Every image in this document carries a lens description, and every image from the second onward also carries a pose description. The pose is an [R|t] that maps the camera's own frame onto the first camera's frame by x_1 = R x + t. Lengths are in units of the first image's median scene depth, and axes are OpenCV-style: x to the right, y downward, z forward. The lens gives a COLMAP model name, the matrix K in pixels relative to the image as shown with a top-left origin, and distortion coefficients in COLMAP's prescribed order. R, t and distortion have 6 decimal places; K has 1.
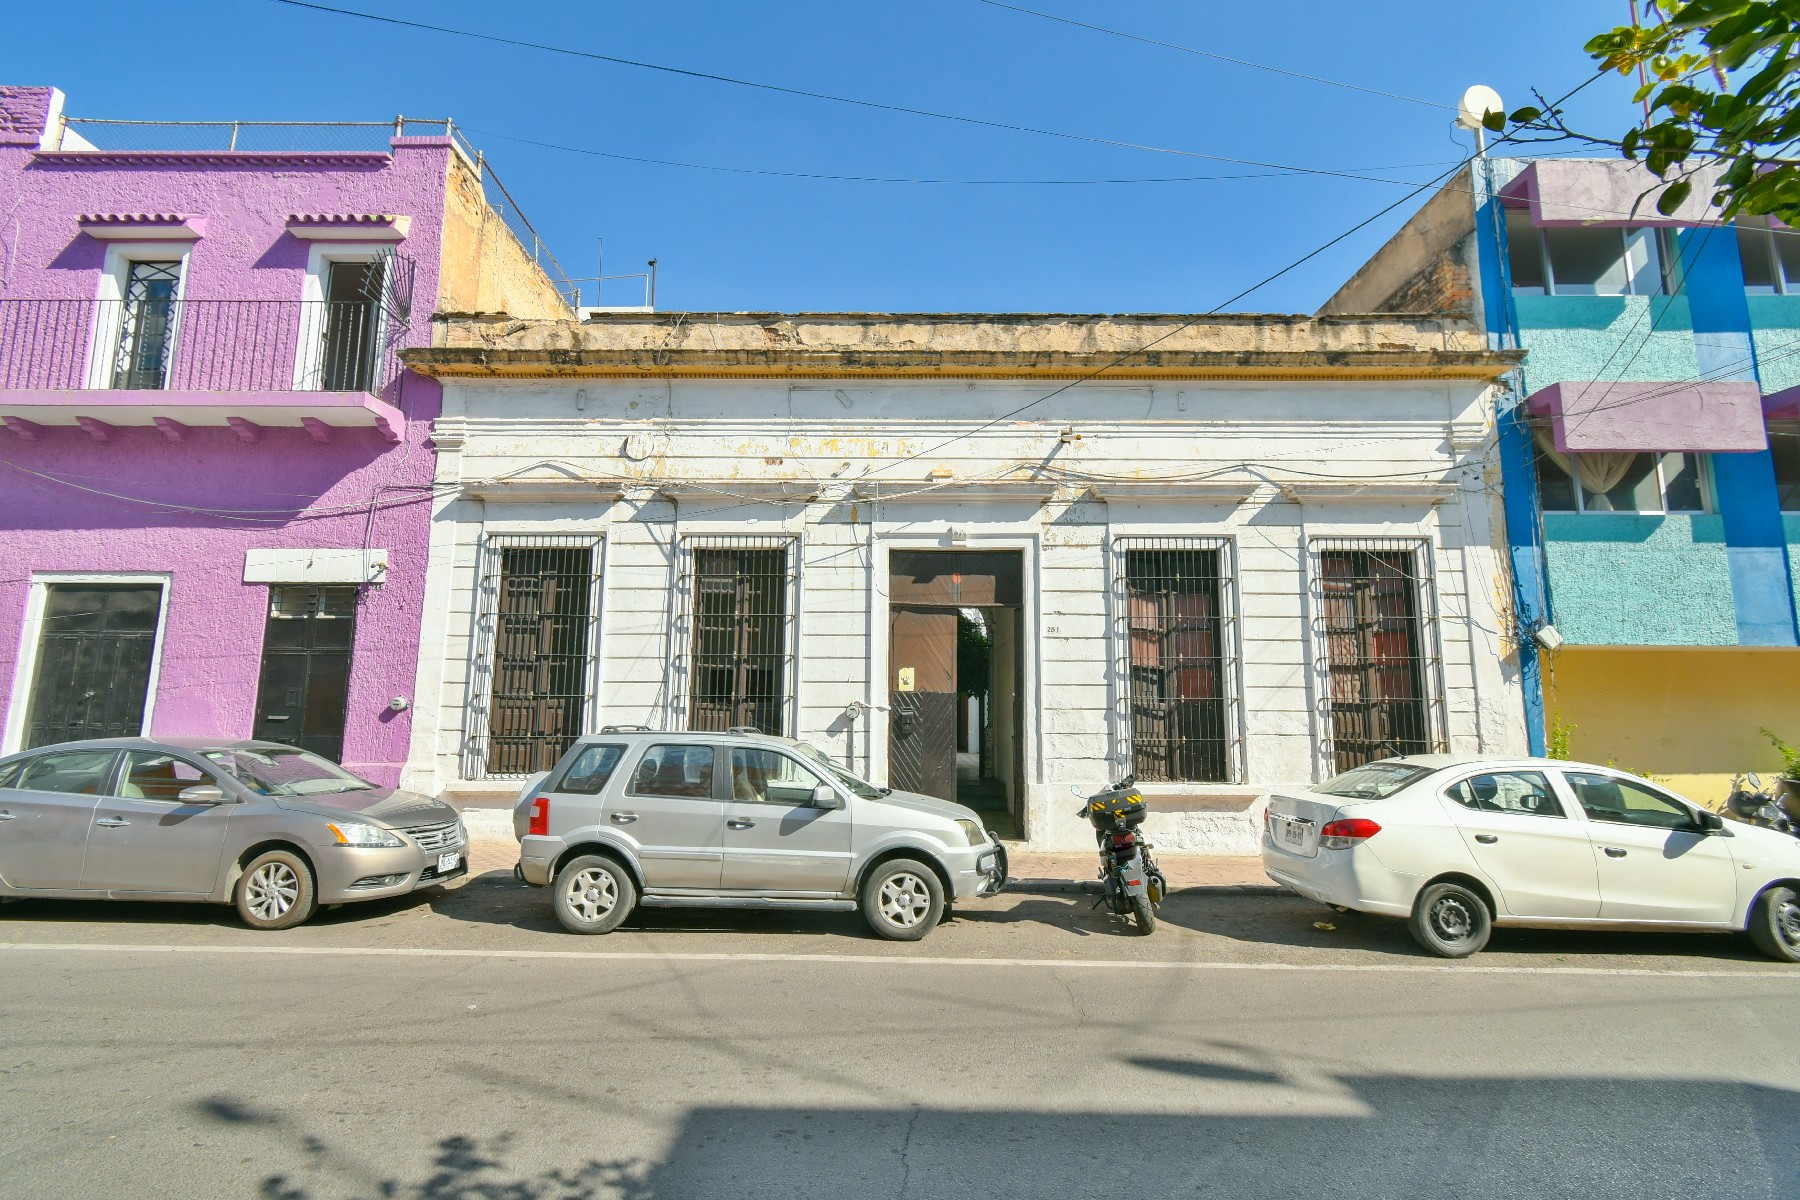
lens RADIAL K [[753.9, 0, 901.1], [0, 753.9, 616.8], [0, 0, 1]] dist [0.002241, 0.000326]
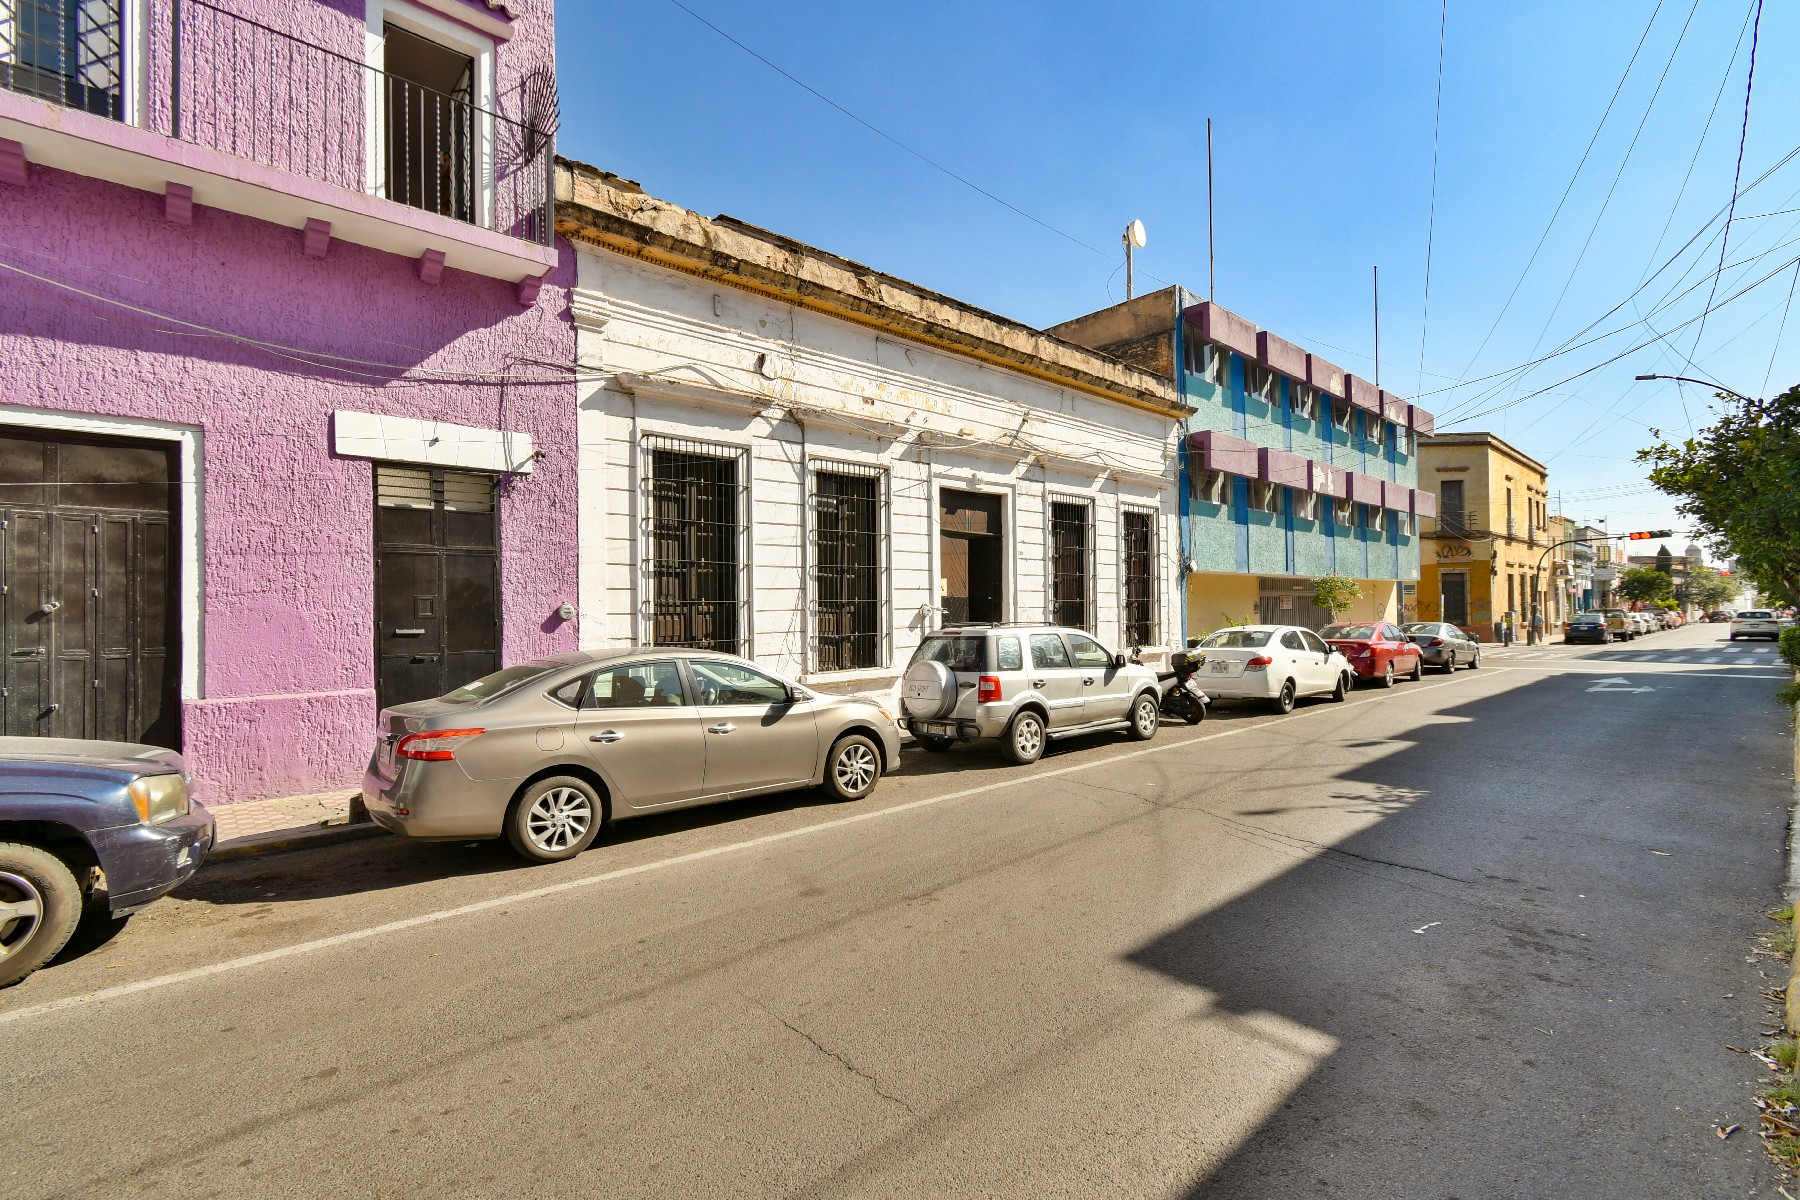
lens RADIAL K [[753.9, 0, 907.5], [0, 753.9, 597.5], [0, 0, 1]] dist [0.002241, 0.000326]
pose [[0.751138, -0.004896, 0.660127, -0.907305], [-0.063284, 0.994833, 0.079388, -0.000030], [-0.657105, -0.101407, 0.746947, 0.057530]]
